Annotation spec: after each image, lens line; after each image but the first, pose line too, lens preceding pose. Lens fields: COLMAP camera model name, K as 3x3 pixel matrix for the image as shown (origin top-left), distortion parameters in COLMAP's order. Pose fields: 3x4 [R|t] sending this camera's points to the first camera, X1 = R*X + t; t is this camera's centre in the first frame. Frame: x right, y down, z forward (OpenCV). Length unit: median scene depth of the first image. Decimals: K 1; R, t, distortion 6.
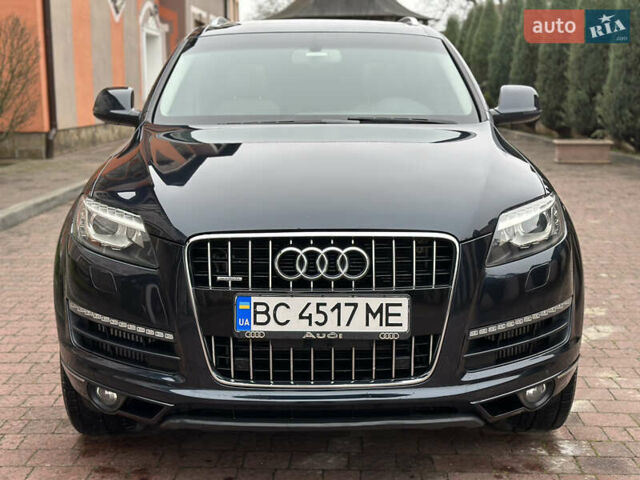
lens RADIAL K [[886.1, 0, 320.0], [0, 886.1, 240.0], [0, 0, 1]] dist [0.122771, -0.089535]
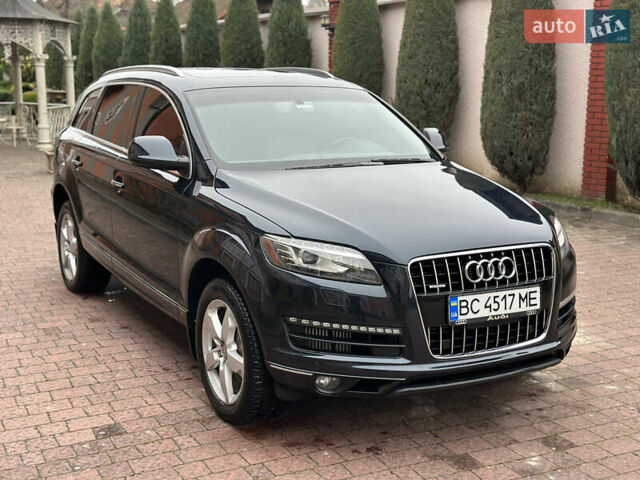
lens RADIAL K [[886.1, 0, 320.0], [0, 886.1, 240.0], [0, 0, 1]] dist [0.122771, -0.089535]
pose [[0.879334, -0.079347, 0.469548, -0.957482], [0.074299, 0.996805, 0.029305, -0.089874], [-0.470373, 0.009118, 0.882420, -0.196525]]
